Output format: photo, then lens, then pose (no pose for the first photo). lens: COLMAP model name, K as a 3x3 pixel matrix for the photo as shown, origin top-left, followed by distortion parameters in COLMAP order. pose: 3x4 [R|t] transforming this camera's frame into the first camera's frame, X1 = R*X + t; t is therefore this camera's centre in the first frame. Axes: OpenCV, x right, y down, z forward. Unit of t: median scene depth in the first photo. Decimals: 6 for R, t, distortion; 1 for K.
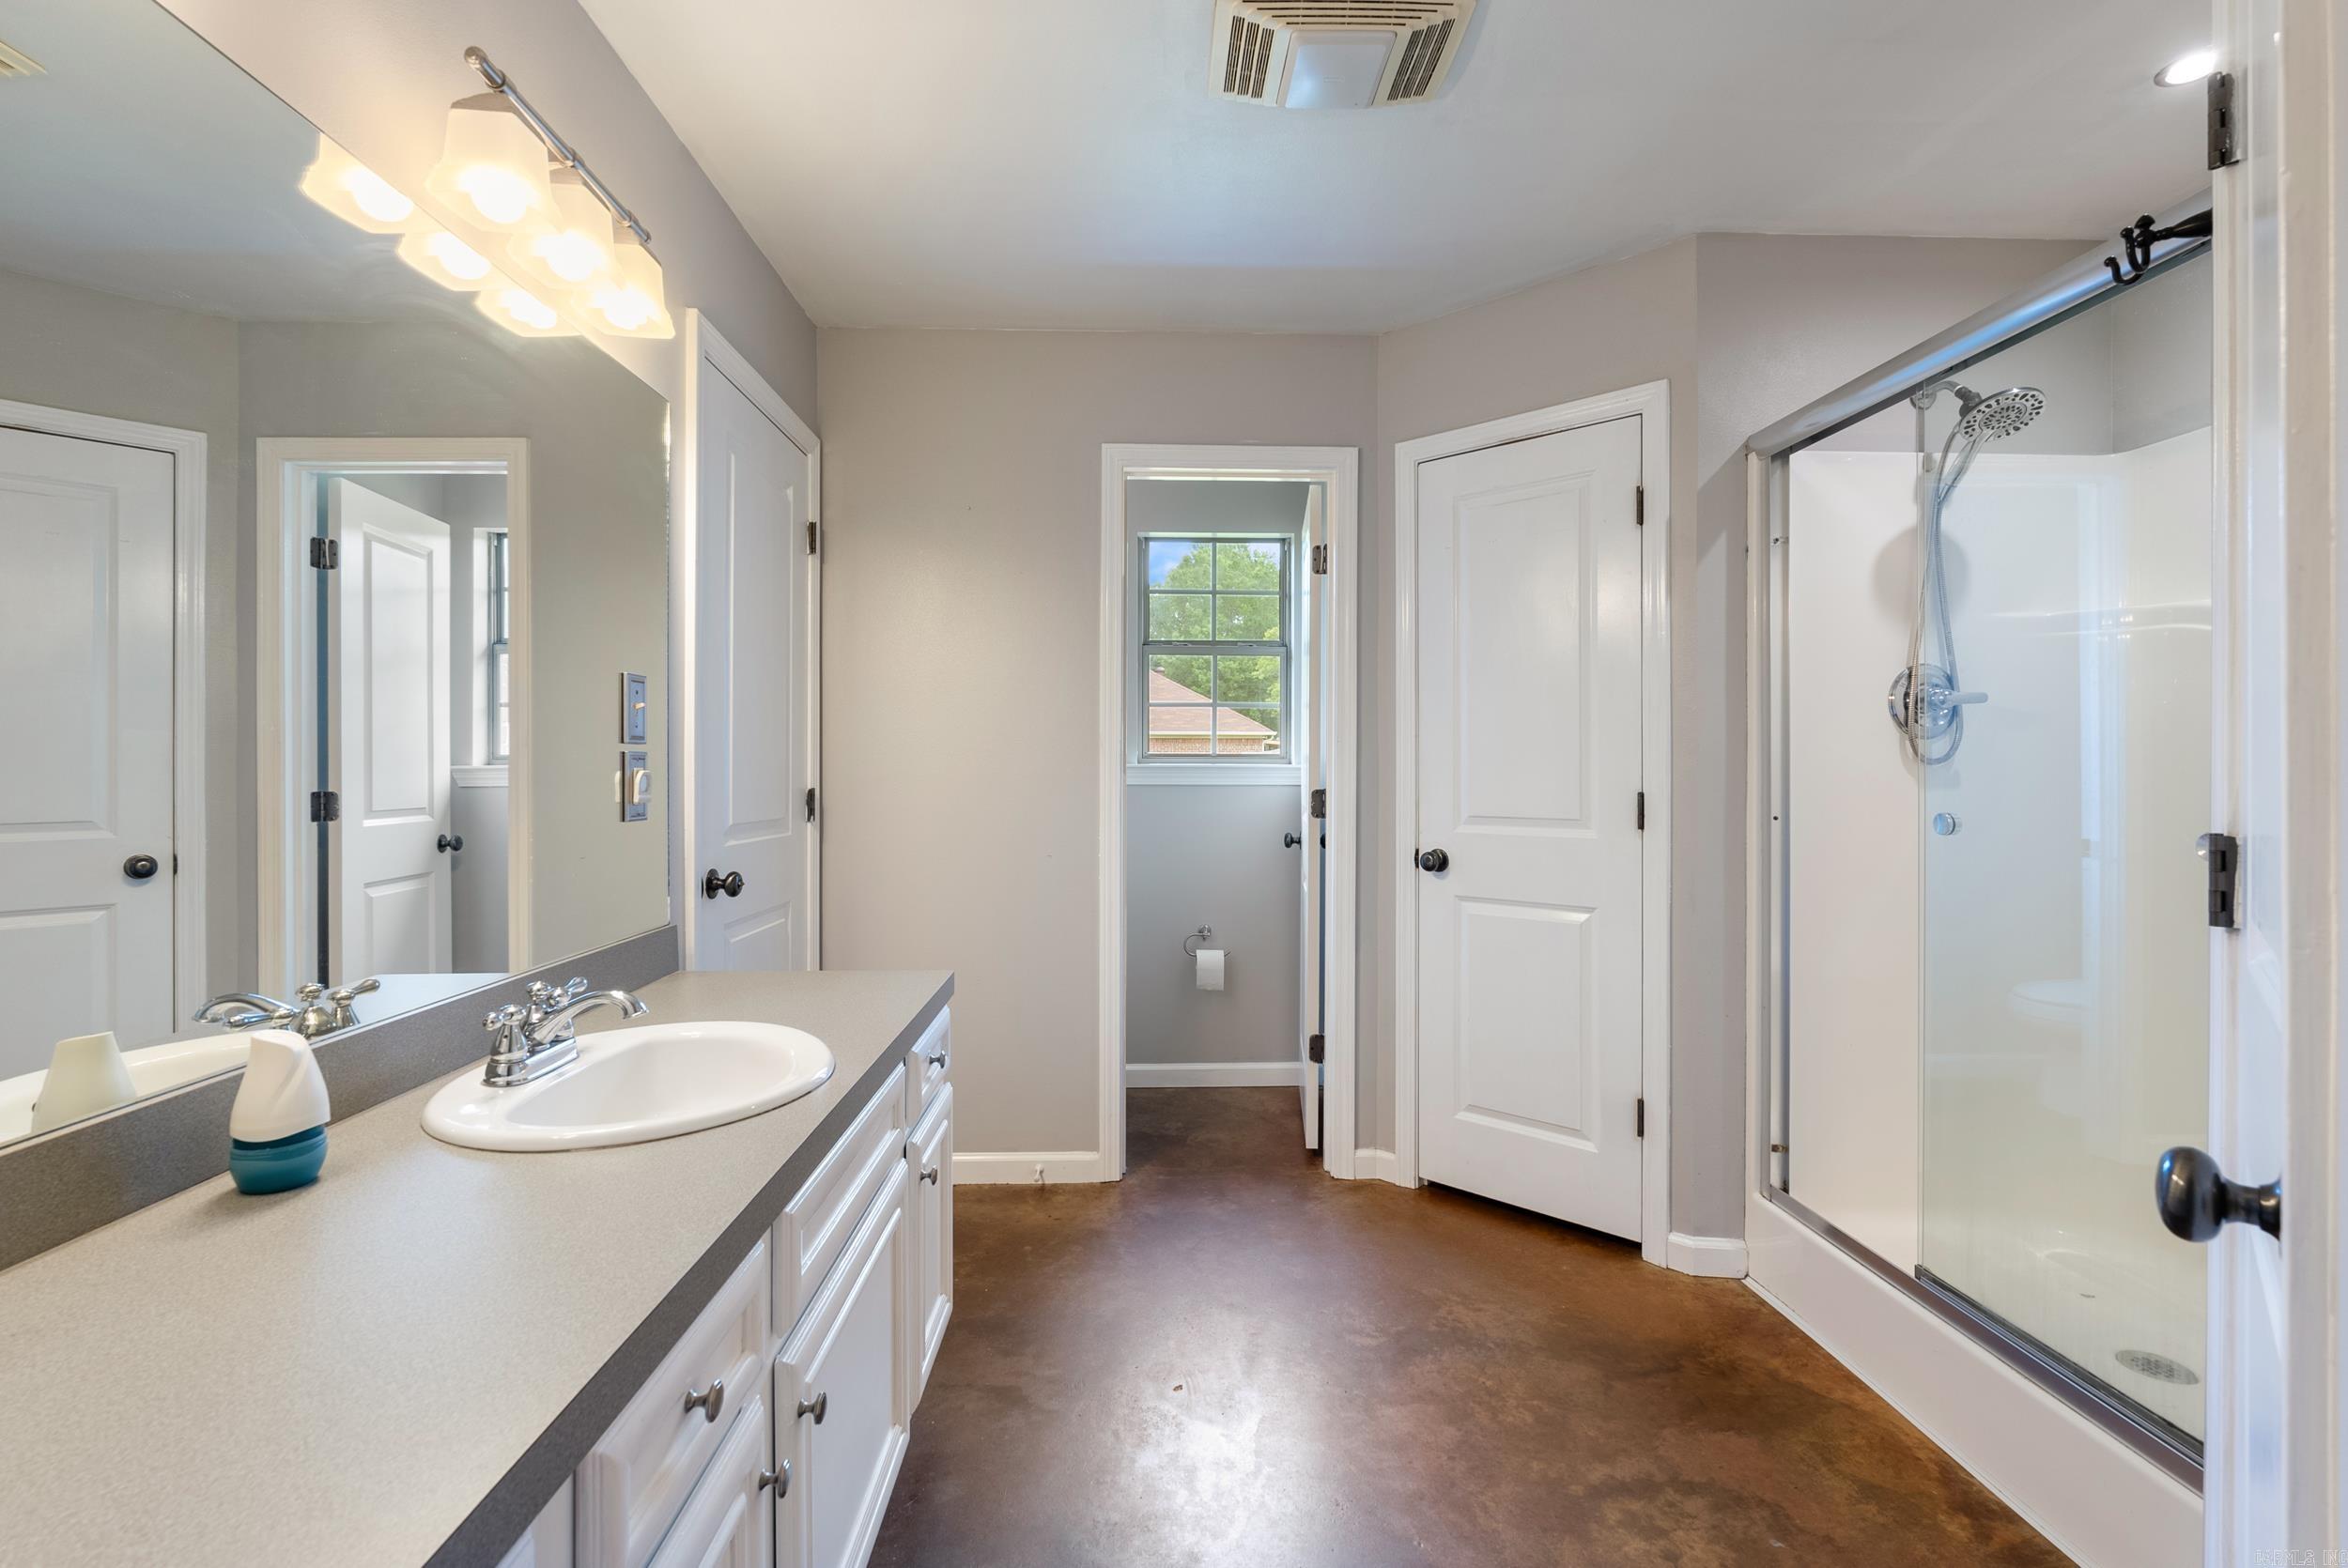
lens RADIAL K [[1039.1, 0, 1166.9], [0, 1039.1, 770.1], [0, 0, 1]] dist [-0.007294, 0.001150]
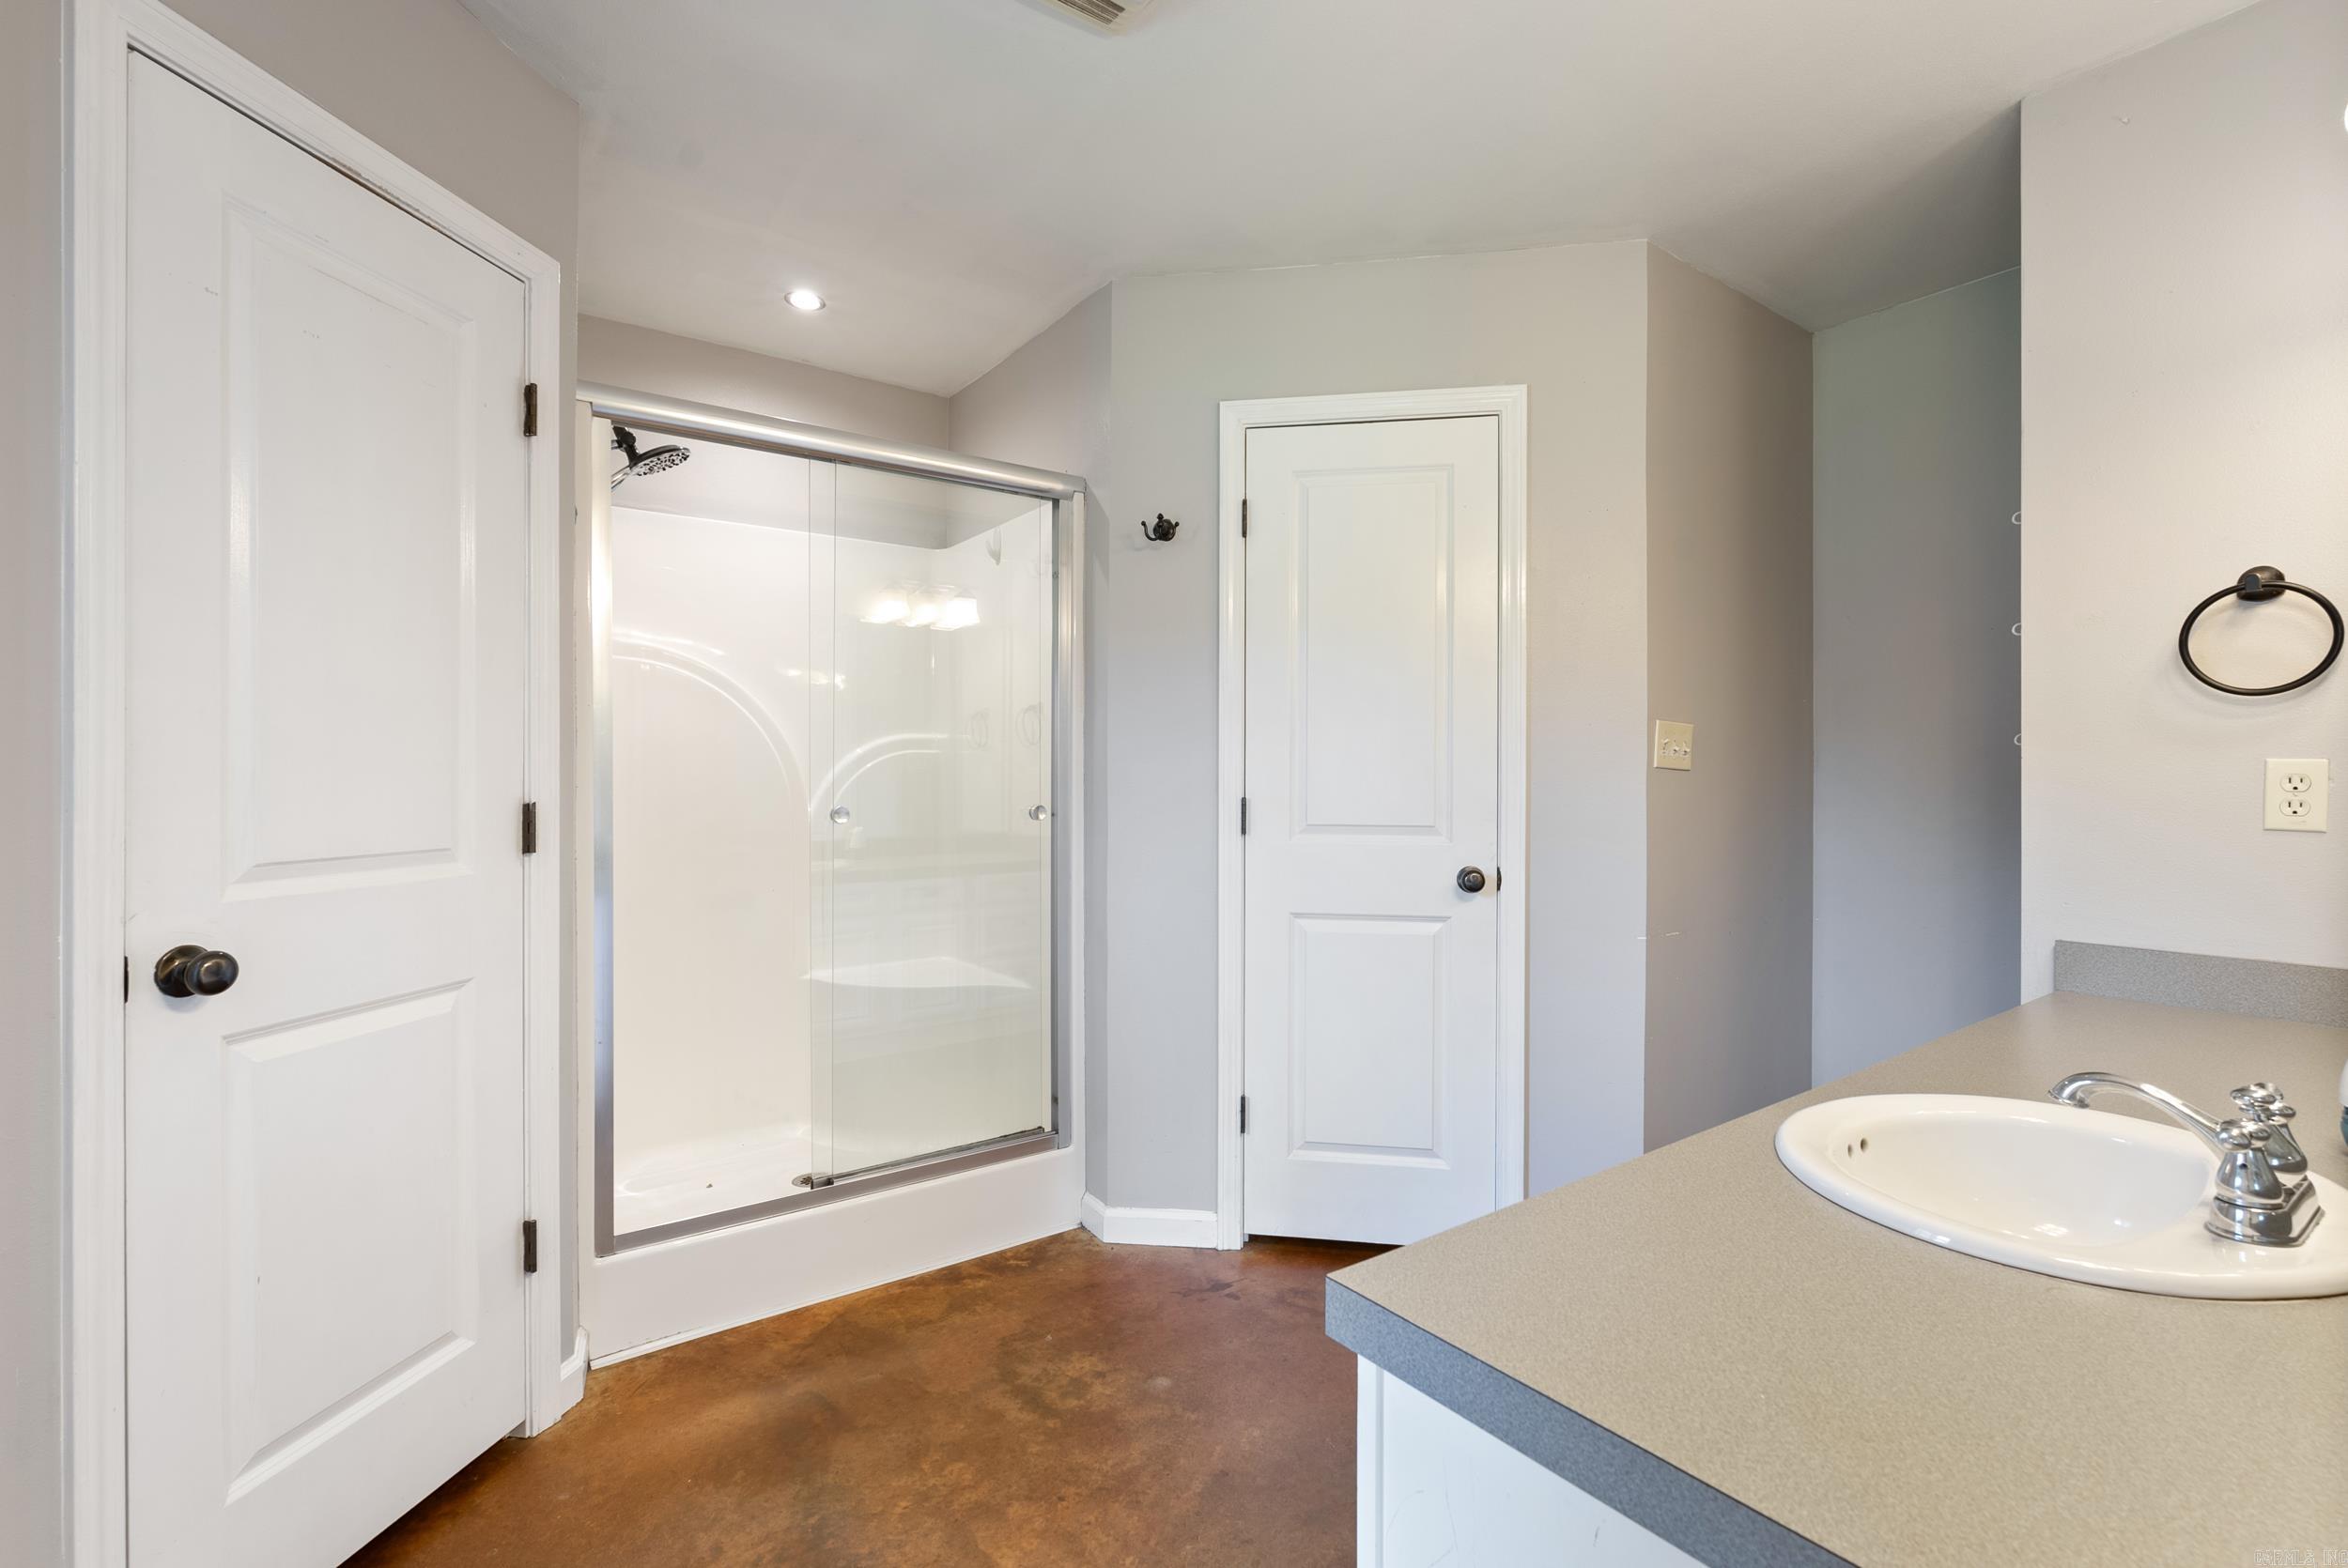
lens RADIAL K [[1039.1, 0, 1173.2], [0, 1039.1, 788.0], [0, 0, 1]] dist [-0.007294, 0.001150]
pose [[-0.565439, -0.007620, 0.824755, -0.528618], [-0.002217, 0.999968, 0.007718, 0.005073], [-0.824787, 0.002535, -0.565438, 1.366174]]
